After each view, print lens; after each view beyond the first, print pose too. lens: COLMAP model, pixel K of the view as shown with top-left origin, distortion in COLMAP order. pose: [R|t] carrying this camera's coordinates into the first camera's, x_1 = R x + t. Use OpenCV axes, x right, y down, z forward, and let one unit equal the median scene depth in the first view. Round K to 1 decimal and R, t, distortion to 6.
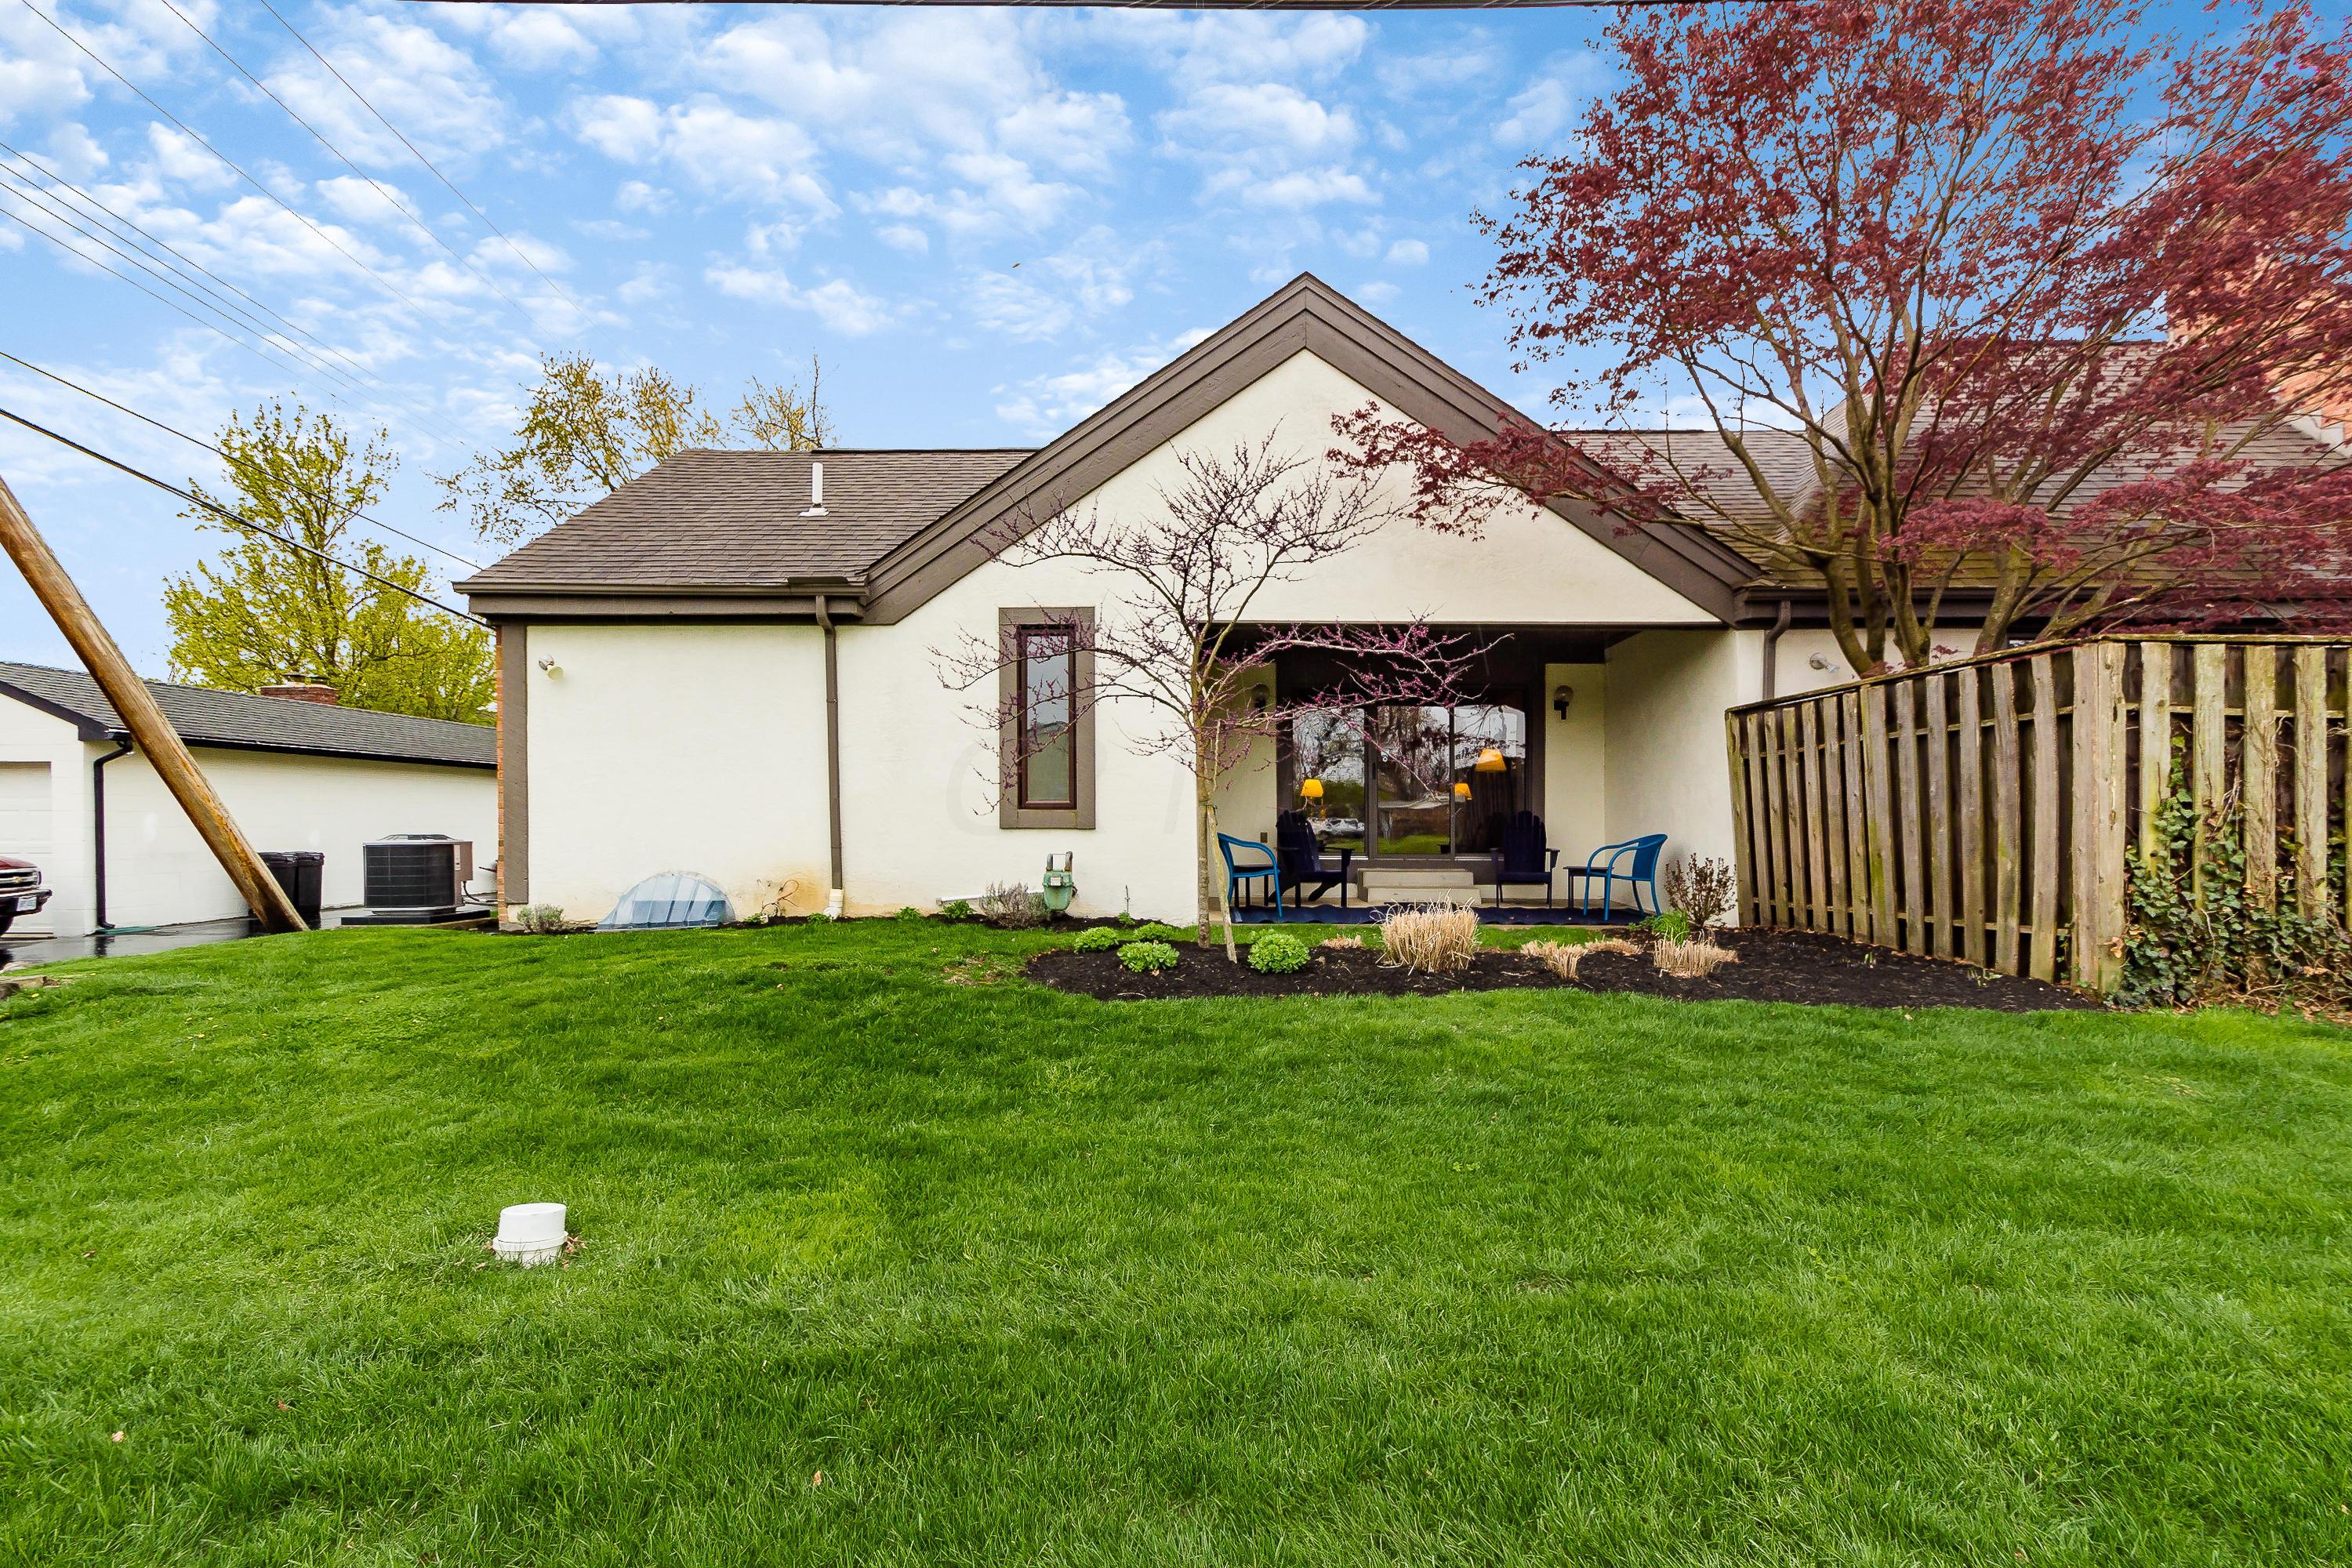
lens RADIAL K [[1068.5, 0, 1176.4], [0, 1068.5, 824.9], [0, 0, 1]] dist [0.000018, -0.000007]
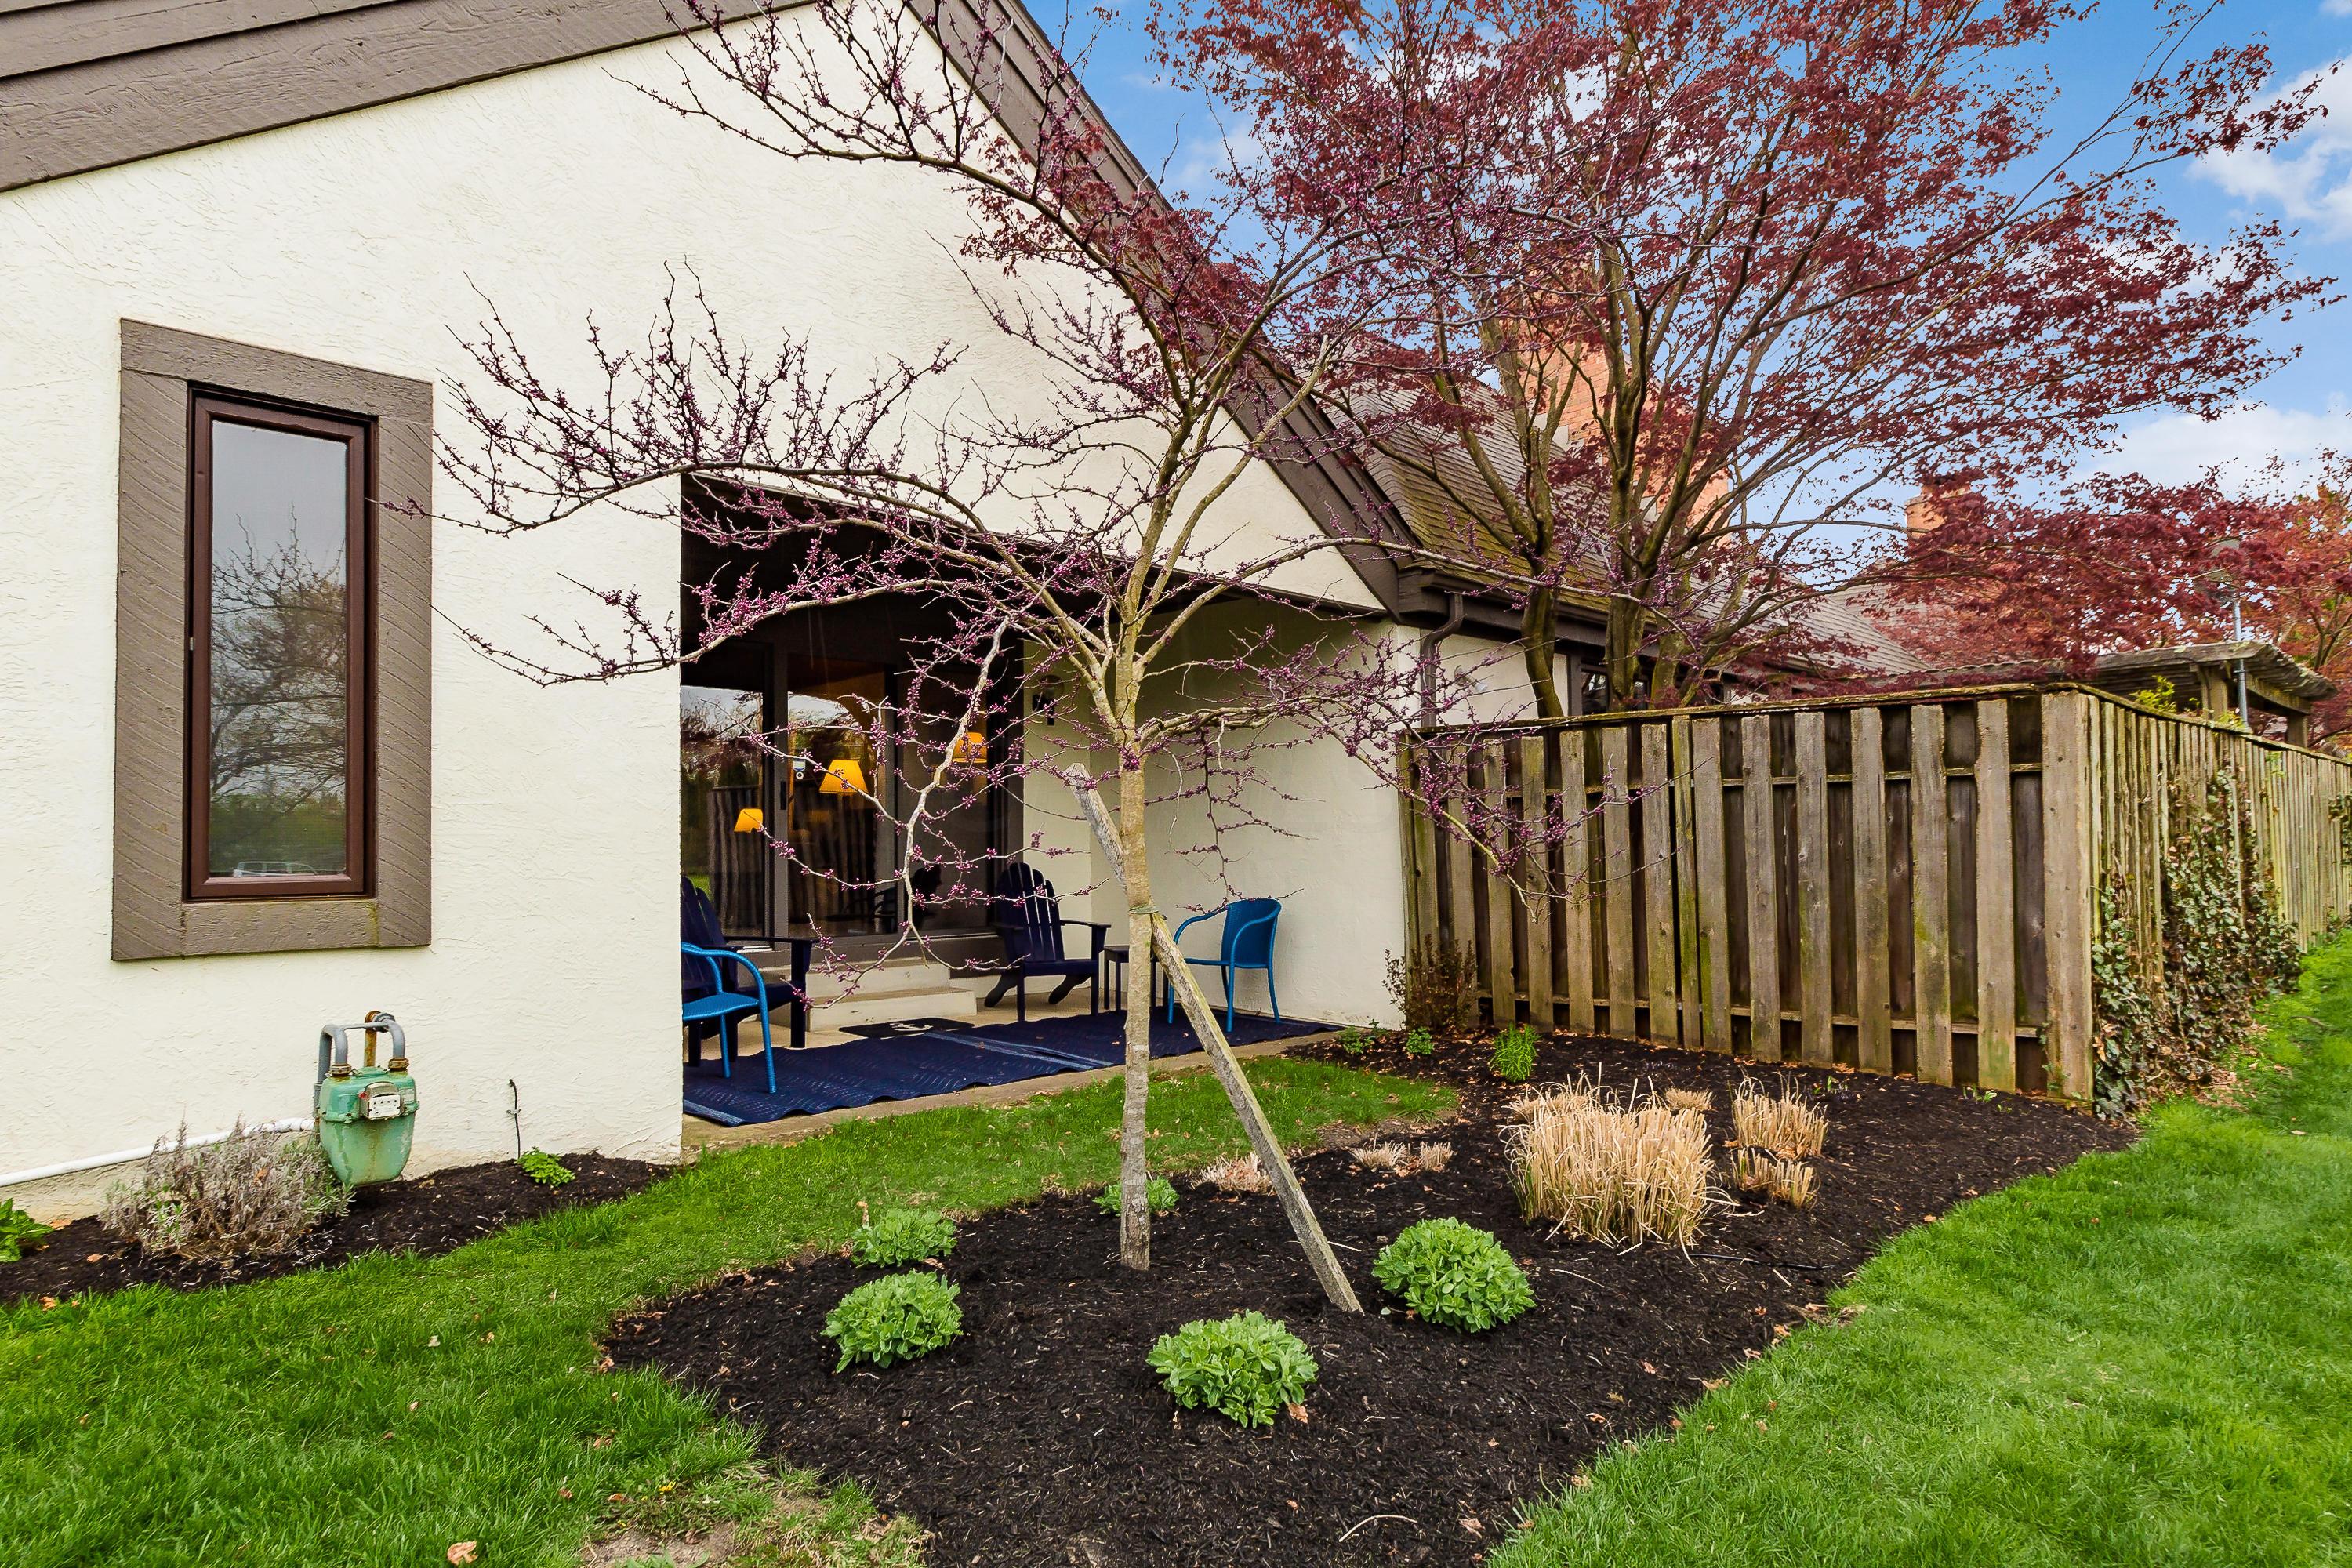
lens RADIAL K [[1302.6, 0, 1175.8], [0, 1302.6, 795.0], [0, 0, 1]] dist [0.000788, -0.000196]
pose [[0.699697, 0.020234, 0.714153, -0.274889], [0.005189, 0.999429, -0.033400, -0.040618], [-0.714421, 0.027075, 0.699192, 0.569476]]
